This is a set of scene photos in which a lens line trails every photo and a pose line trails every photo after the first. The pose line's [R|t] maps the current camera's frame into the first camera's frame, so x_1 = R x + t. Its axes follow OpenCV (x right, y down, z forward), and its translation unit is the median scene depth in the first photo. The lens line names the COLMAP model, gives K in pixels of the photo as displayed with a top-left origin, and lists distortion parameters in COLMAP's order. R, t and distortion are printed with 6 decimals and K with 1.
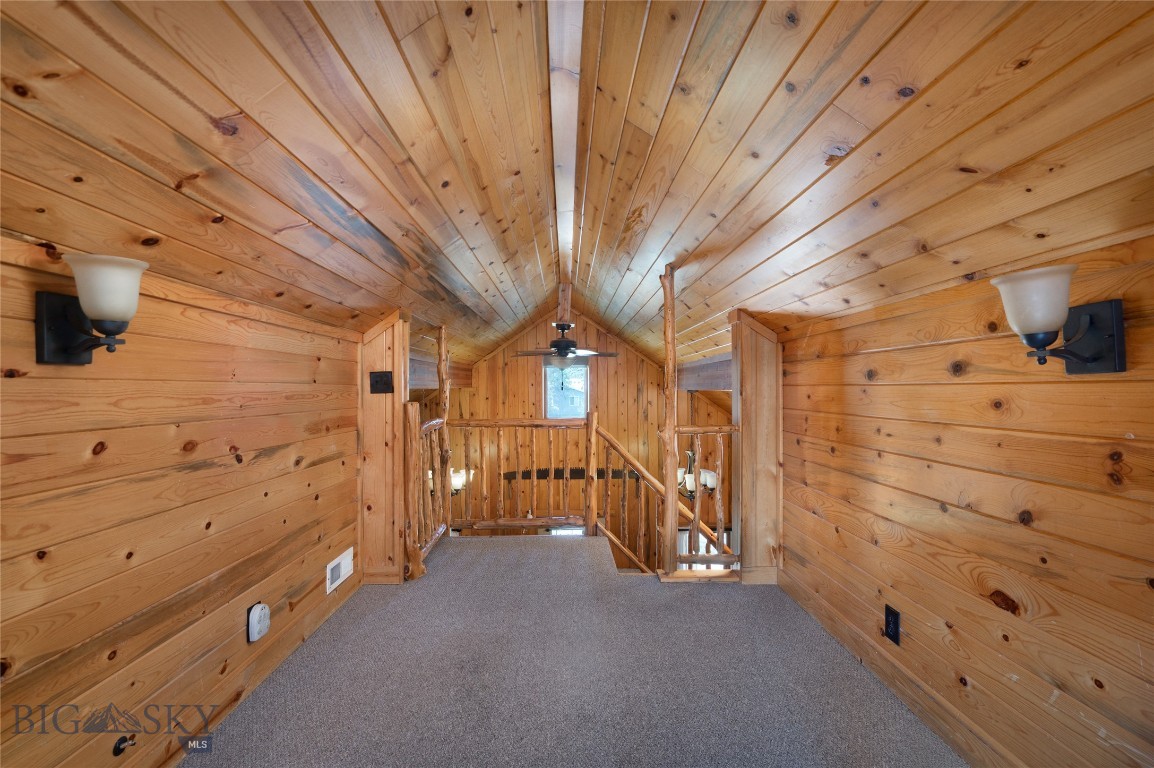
lens RADIAL K [[468.5, 0, 577.0], [0, 468.5, 384.0], [0, 0, 1]] dist [-0.000363, -0.000010]
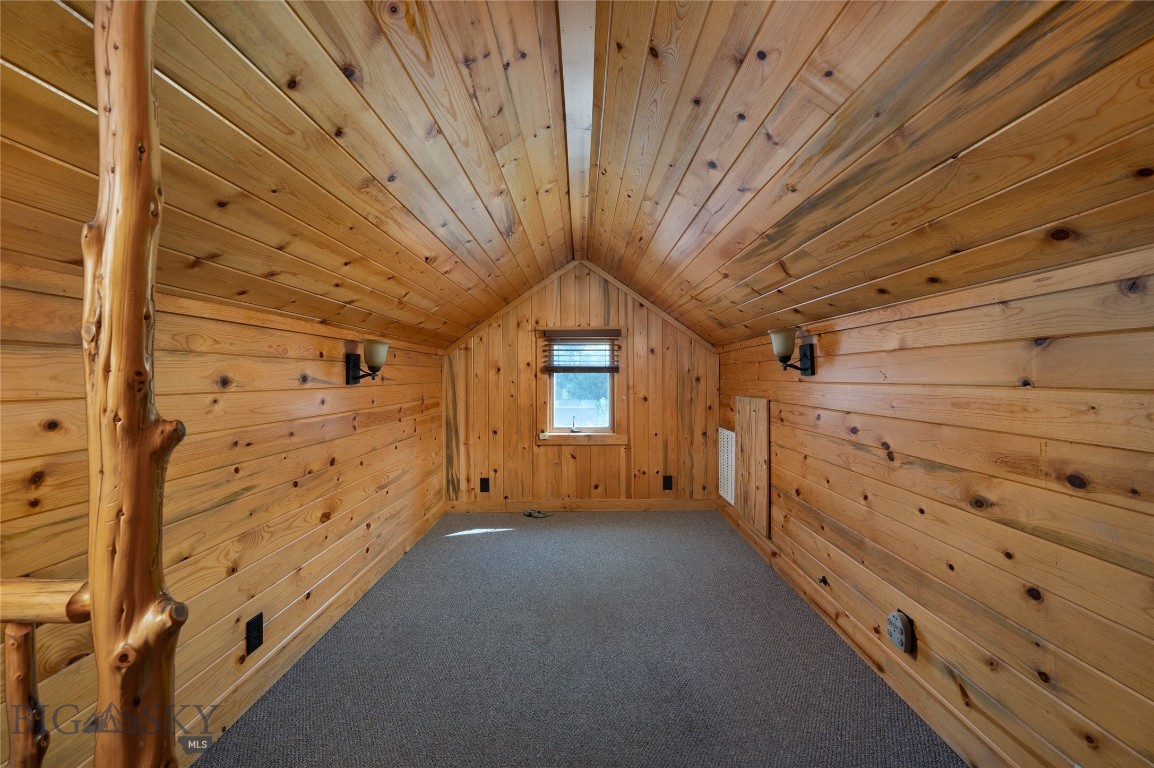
lens RADIAL K [[452.0, 0, 576.4], [0, 452.0, 391.4], [0, 0, 1]] dist [-0.001734, -0.000033]
pose [[-0.999109, 0.008308, 0.041382, -0.057102], [0.009177, 0.999740, 0.020852, -0.014745], [-0.041198, 0.021213, -0.998926, 2.066995]]
